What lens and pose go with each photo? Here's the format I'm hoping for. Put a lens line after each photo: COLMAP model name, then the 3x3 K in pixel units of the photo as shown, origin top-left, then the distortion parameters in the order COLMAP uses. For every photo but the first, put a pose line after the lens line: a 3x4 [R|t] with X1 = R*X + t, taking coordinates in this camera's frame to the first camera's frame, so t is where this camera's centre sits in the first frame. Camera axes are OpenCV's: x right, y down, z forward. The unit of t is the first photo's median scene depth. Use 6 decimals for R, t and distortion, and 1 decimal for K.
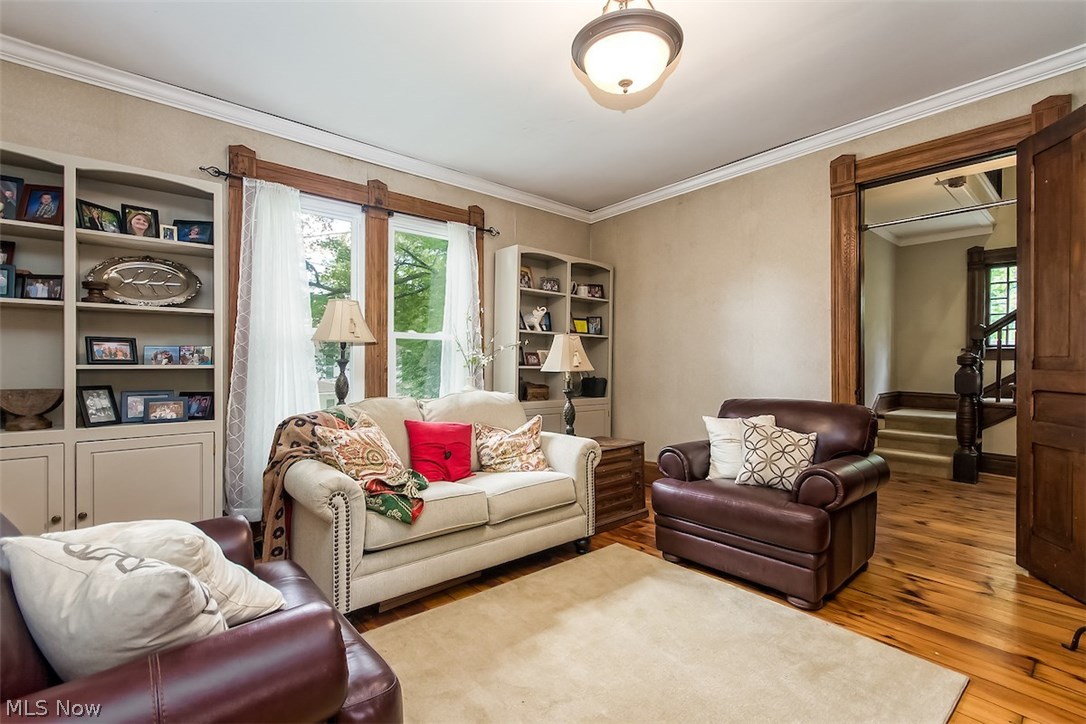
lens RADIAL K [[485.5, 0, 553.3], [0, 485.5, 364.9], [0, 0, 1]] dist [-0.004009, 0.000018]
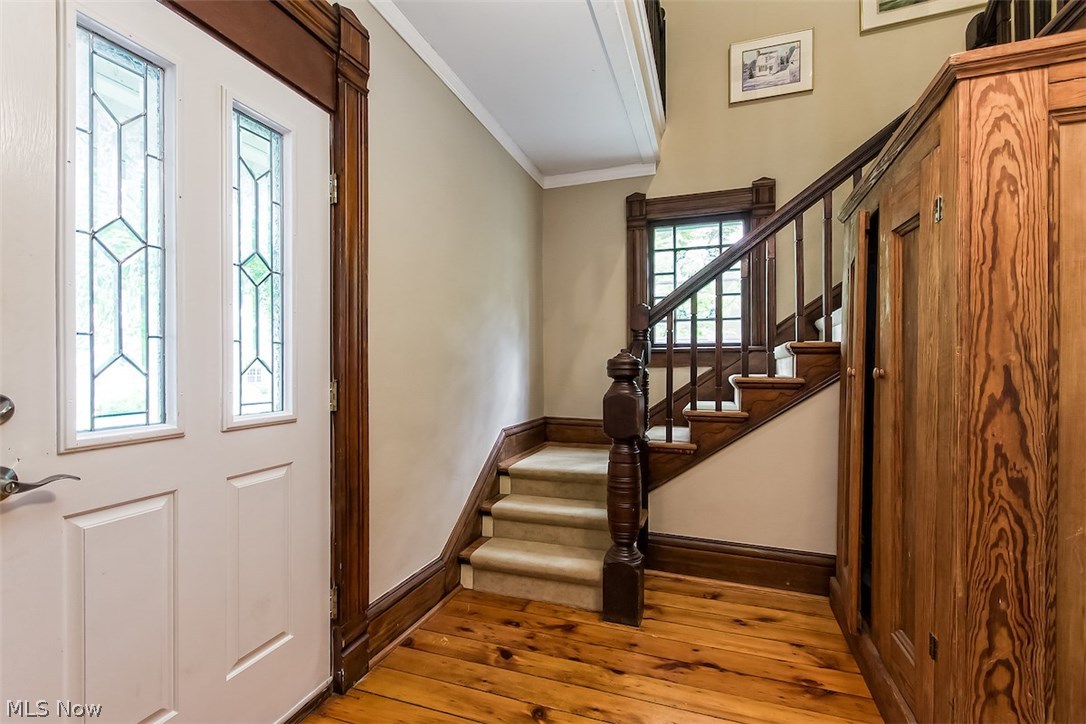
lens RADIAL K [[485.5, 0, 537.6], [0, 485.5, 367.3], [0, 0, 1]] dist [-0.004009, 0.000018]
pose [[0.873580, -0.003227, 0.486670, 0.482773], [0.009706, 0.999895, -0.010792, -0.004891], [-0.486584, 0.014152, 0.873519, 0.548093]]
